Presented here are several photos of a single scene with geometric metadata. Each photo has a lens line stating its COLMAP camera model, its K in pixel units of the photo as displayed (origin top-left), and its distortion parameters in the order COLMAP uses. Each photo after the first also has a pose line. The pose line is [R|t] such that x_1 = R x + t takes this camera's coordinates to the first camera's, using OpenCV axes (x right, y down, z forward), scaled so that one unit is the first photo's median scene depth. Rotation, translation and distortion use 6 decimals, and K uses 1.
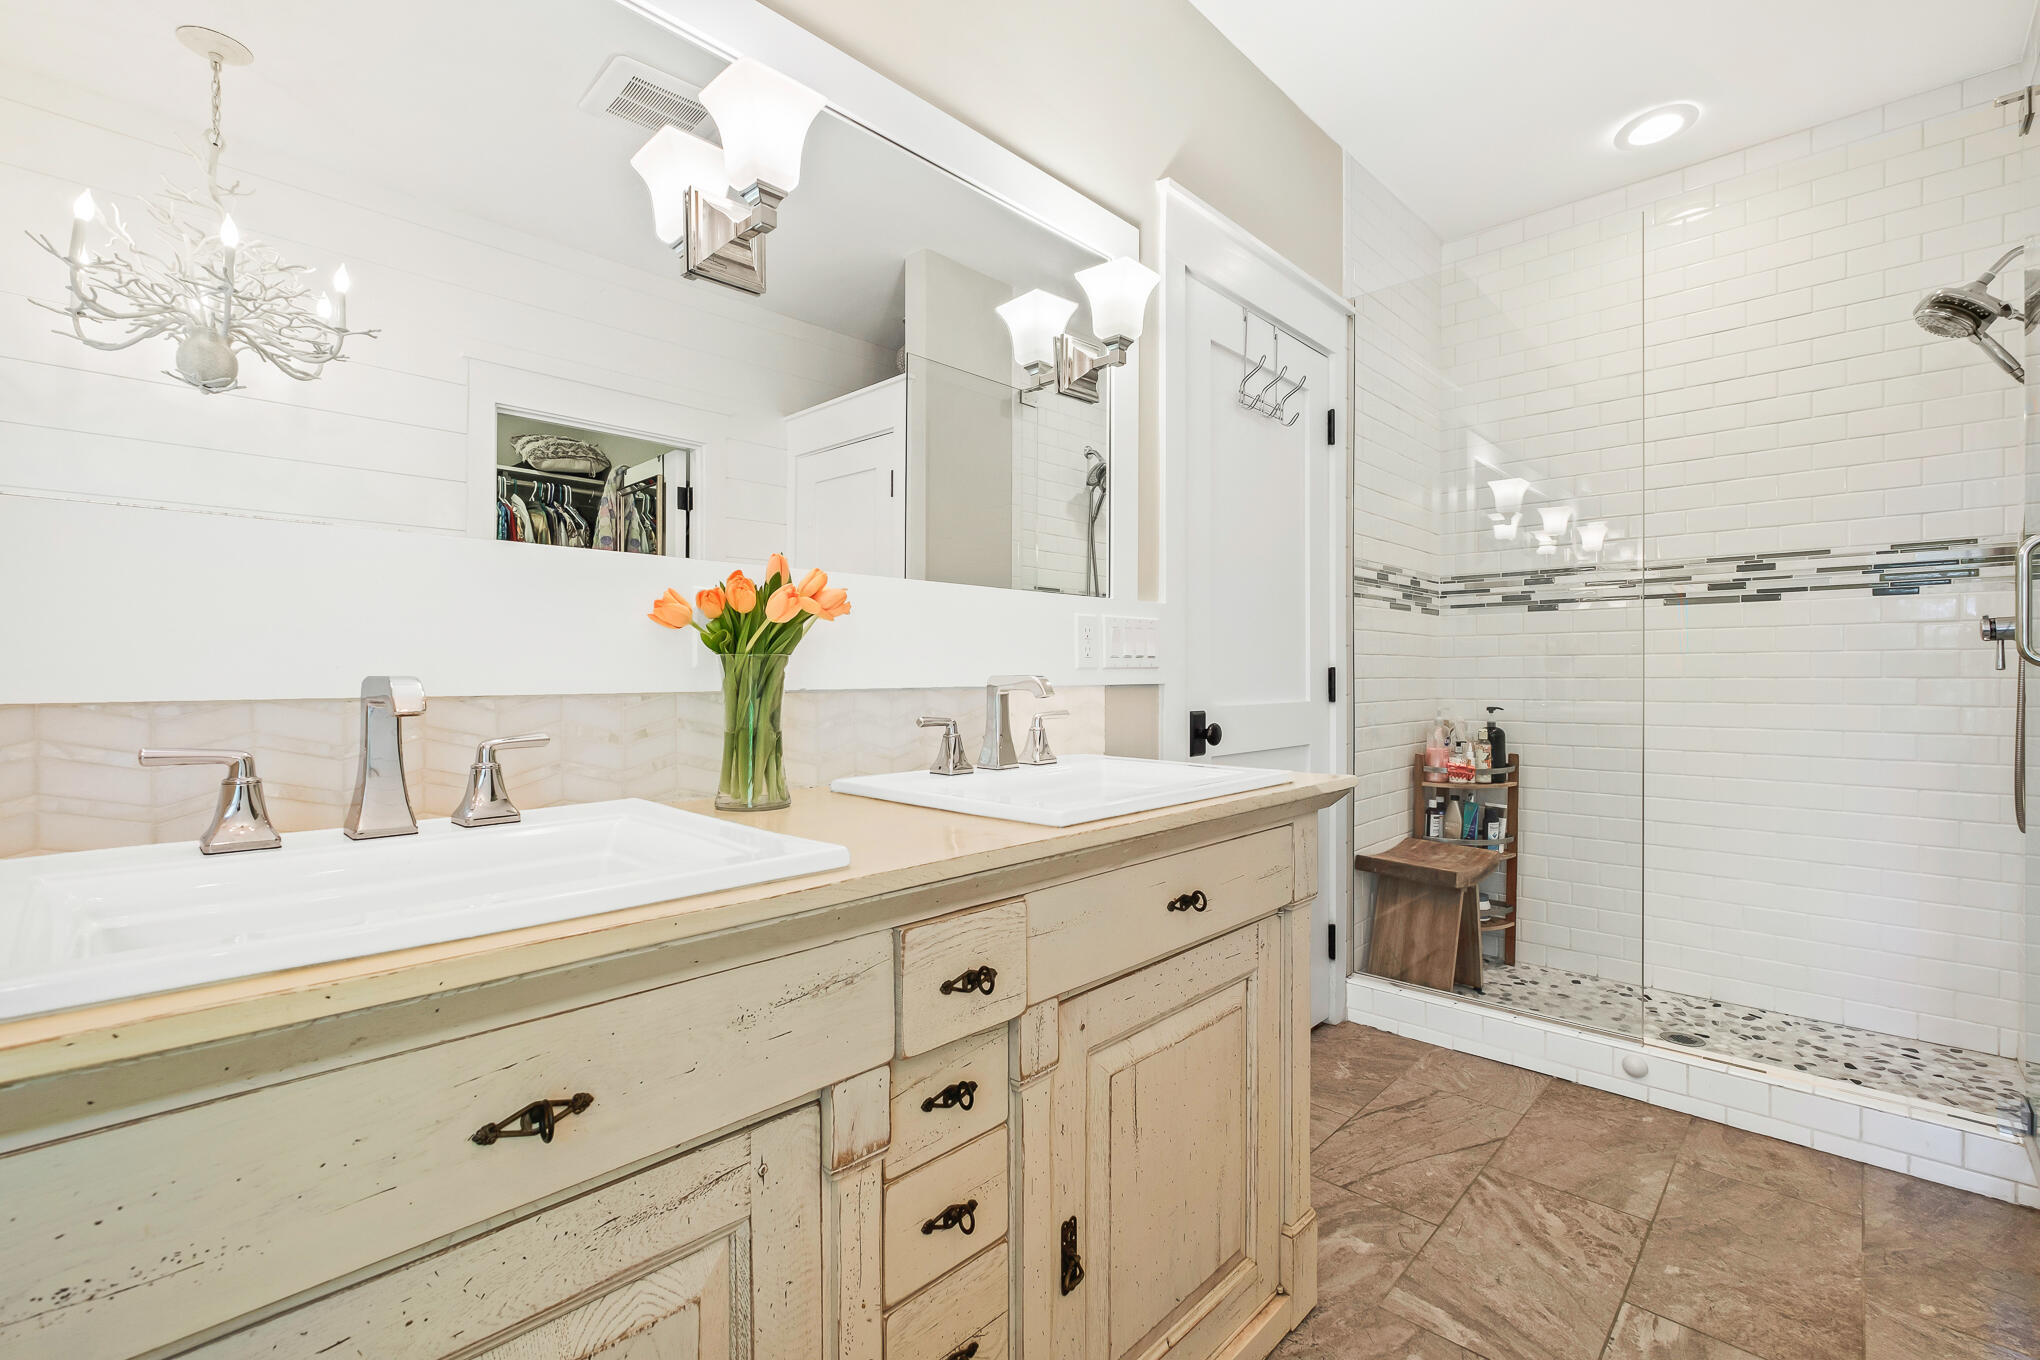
lens RADIAL K [[896.1, 0, 1040.2], [0, 896.1, 679.9], [0, 0, 1]] dist [-0.004307, 0.000630]
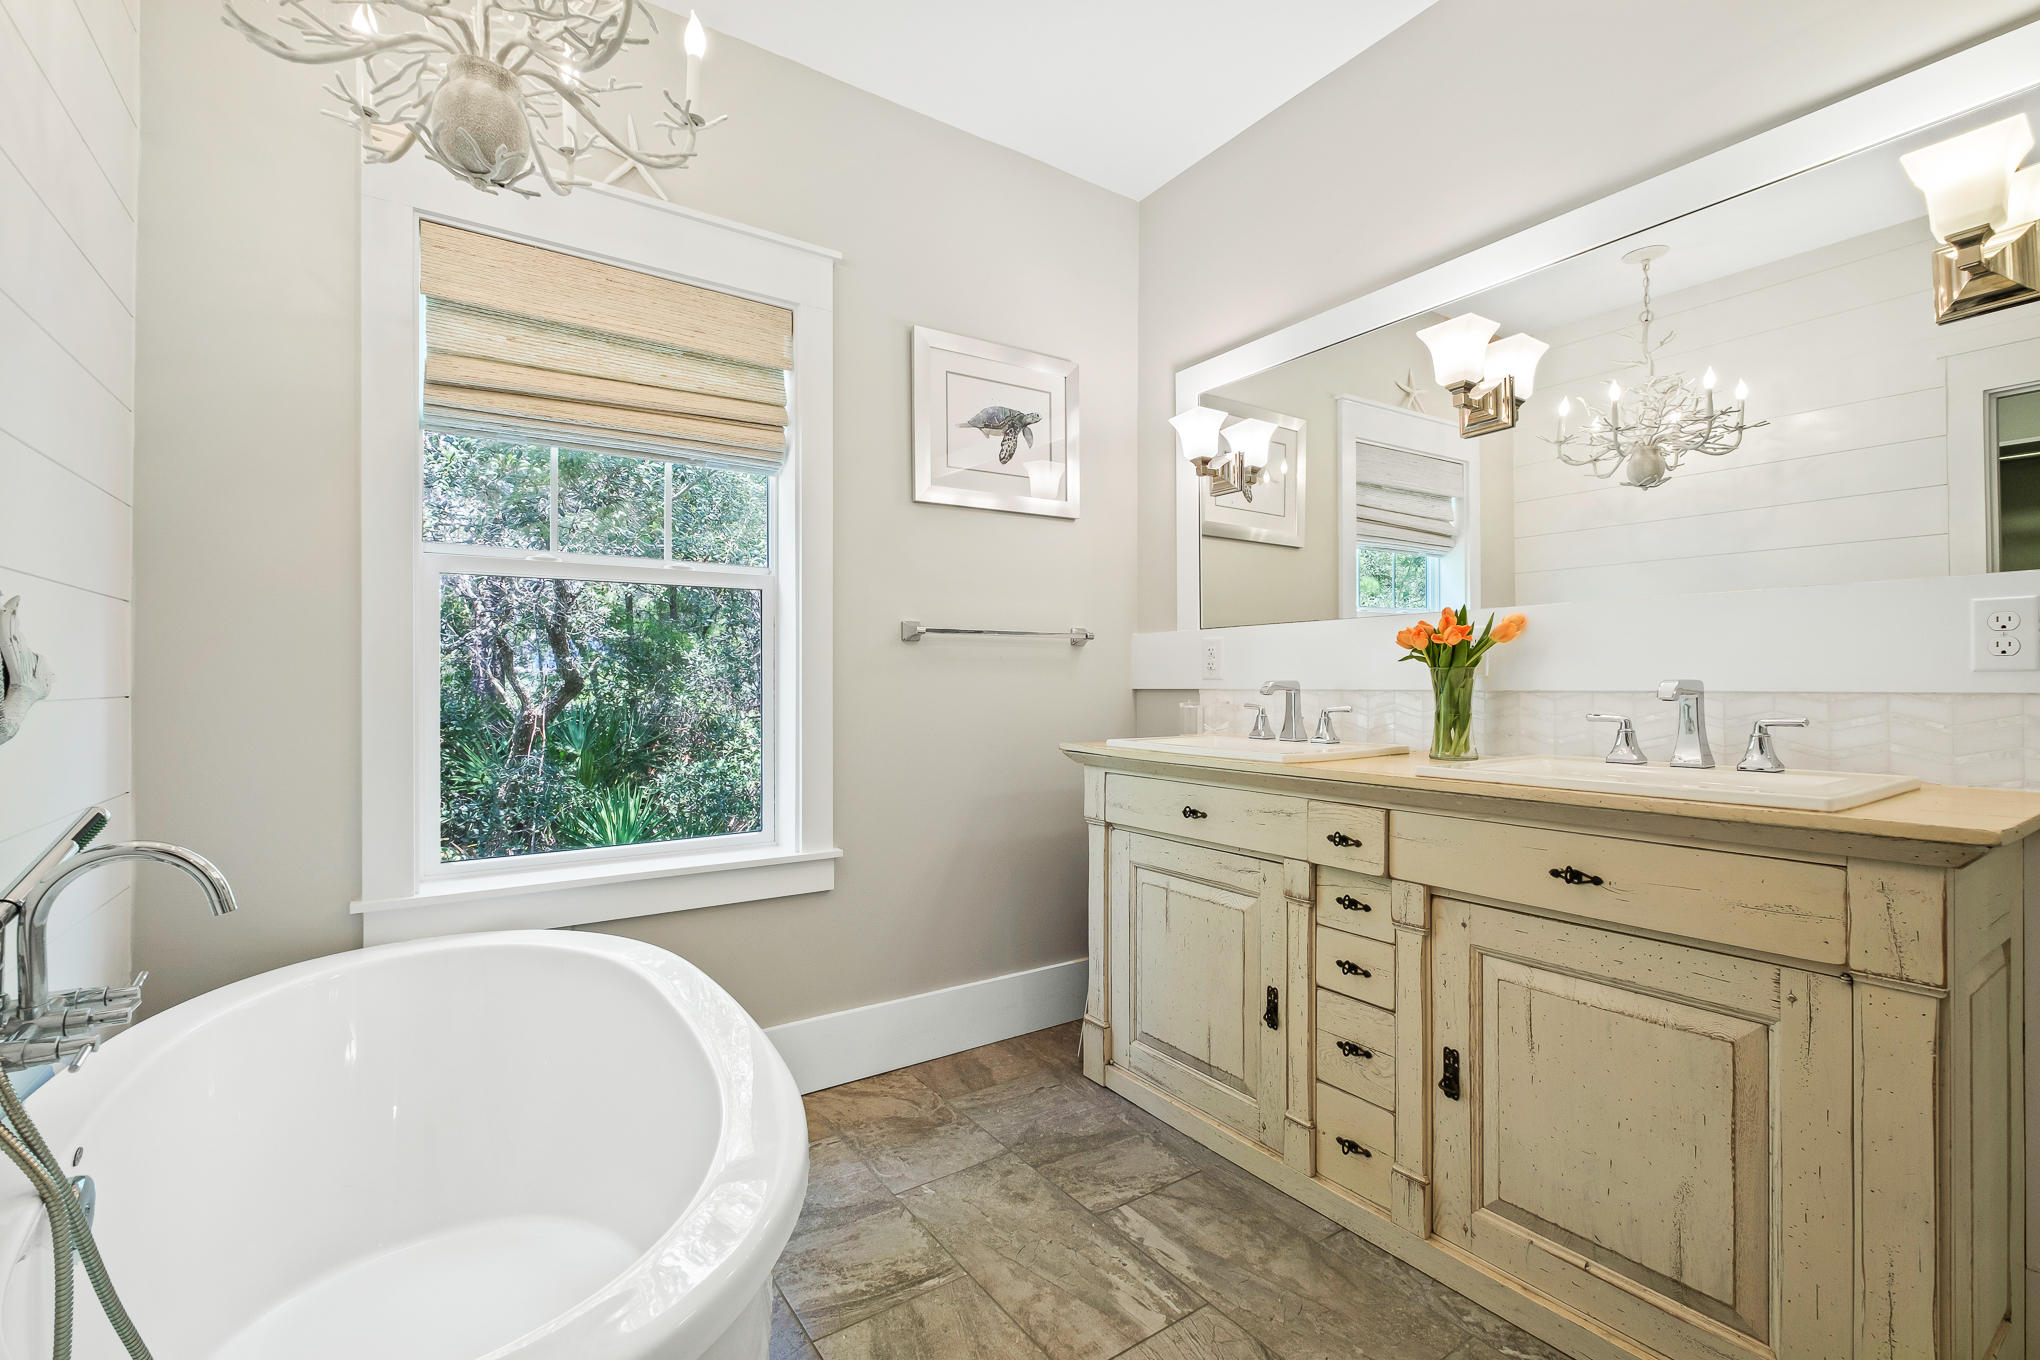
lens RADIAL K [[896.1, 0, 992.3], [0, 896.1, 676.7], [0, 0, 1]] dist [-0.004307, 0.000630]
pose [[-0.232924, -0.000058, -0.972495, 1.428156], [-0.001155, 0.999999, 0.000217, -0.009108], [0.972494, 0.001174, -0.232924, 0.525467]]
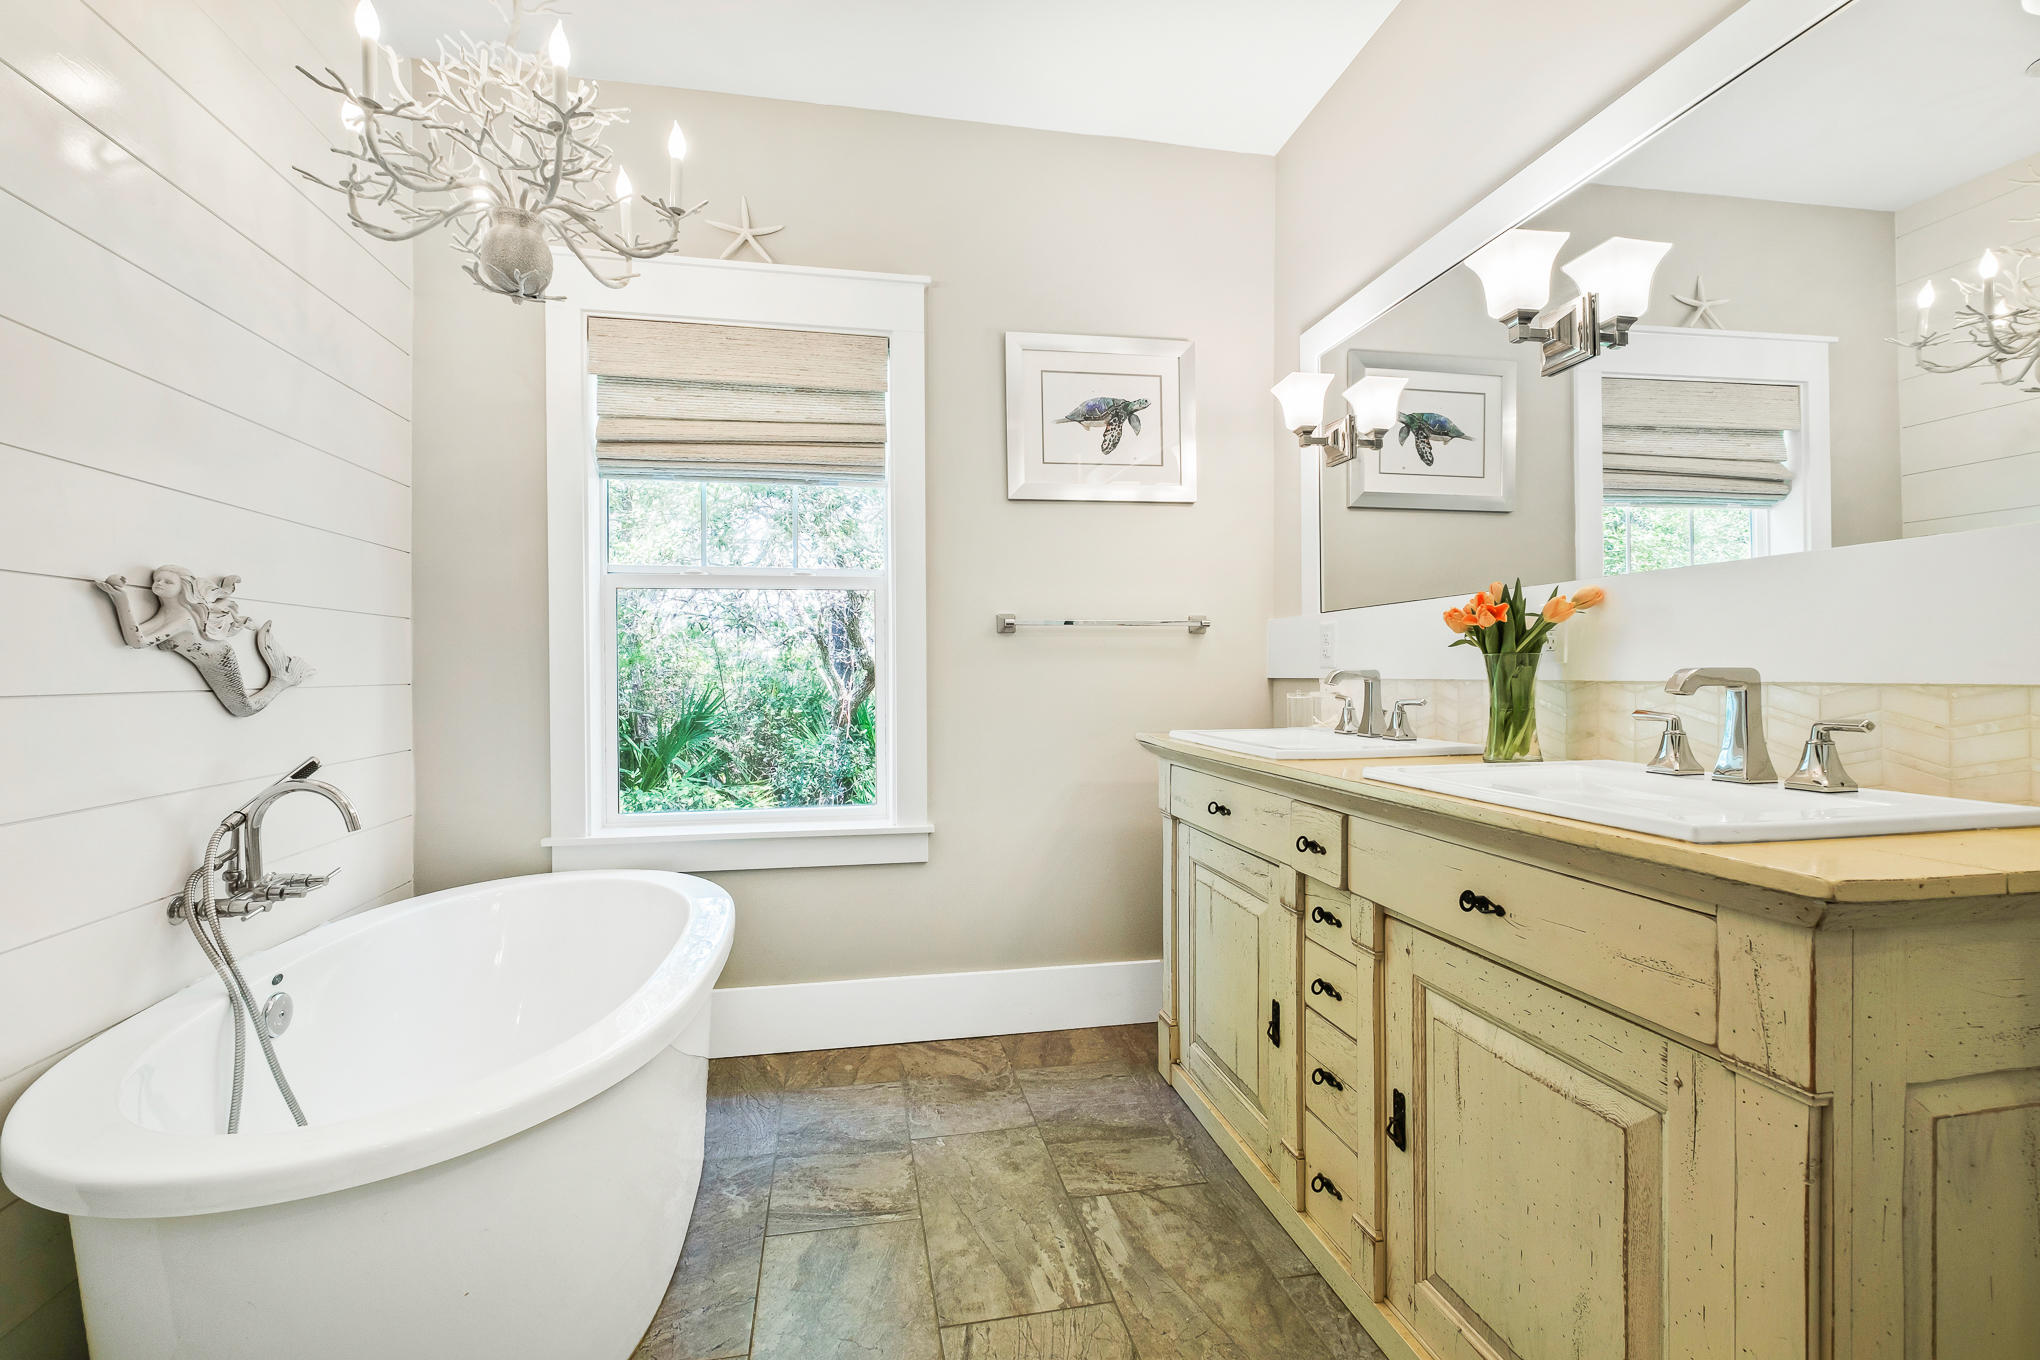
lens RADIAL K [[896.1, 0, 1000.1], [0, 896.1, 671.0], [0, 0, 1]] dist [-0.004307, 0.000630]
pose [[-0.599812, 0.008574, -0.800095, 1.218130], [0.005096, 0.999963, 0.006896, -0.012671], [0.800125, 0.000058, -0.599833, 1.138619]]
